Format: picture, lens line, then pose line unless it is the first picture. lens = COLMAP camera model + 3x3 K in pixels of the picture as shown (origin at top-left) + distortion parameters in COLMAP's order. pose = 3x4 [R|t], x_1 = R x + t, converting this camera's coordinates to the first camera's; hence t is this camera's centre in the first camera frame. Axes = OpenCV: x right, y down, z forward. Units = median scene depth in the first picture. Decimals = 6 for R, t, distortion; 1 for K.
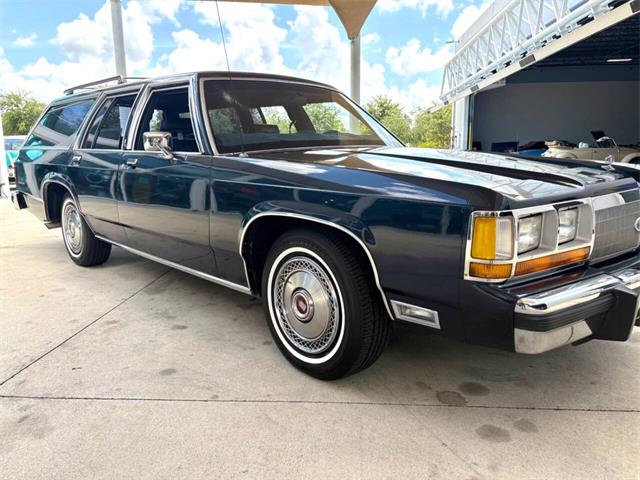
lens RADIAL K [[503.8, 0, 320.0], [0, 503.8, 240.0], [0, 0, 1]] dist [0.010995, 0.003199]
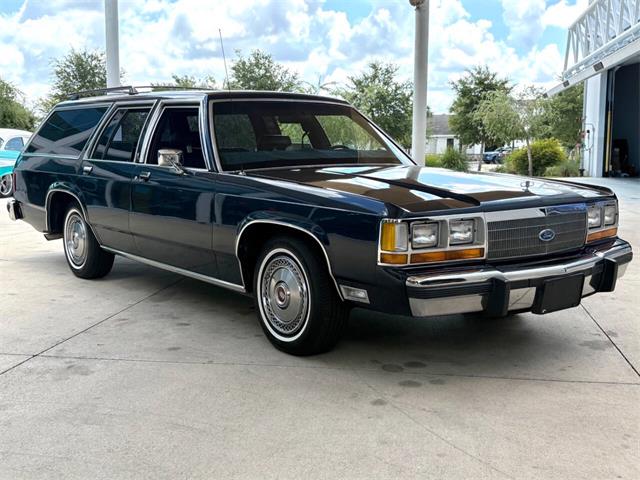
lens RADIAL K [[788.7, 0, 320.0], [0, 788.7, 240.0], [0, 0, 1]] dist [0.056874, 0.002984]
pose [[0.995421, 0.023934, -0.092548, 0.148944], [-0.029138, 0.998045, -0.055292, 0.062358], [0.091044, 0.057736, 0.994172, -0.595952]]
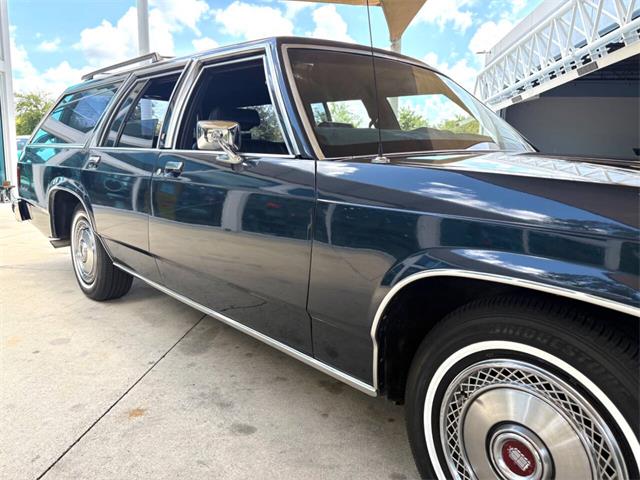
lens RADIAL K [[503.8, 0, 320.0], [0, 503.8, 240.0], [0, 0, 1]] dist [0.010995, 0.003199]
pose [[0.999184, 0.033354, -0.022784, -0.145183], [-0.033798, 0.999240, -0.019408, -0.045658], [0.022119, 0.020162, 0.999552, 0.303704]]
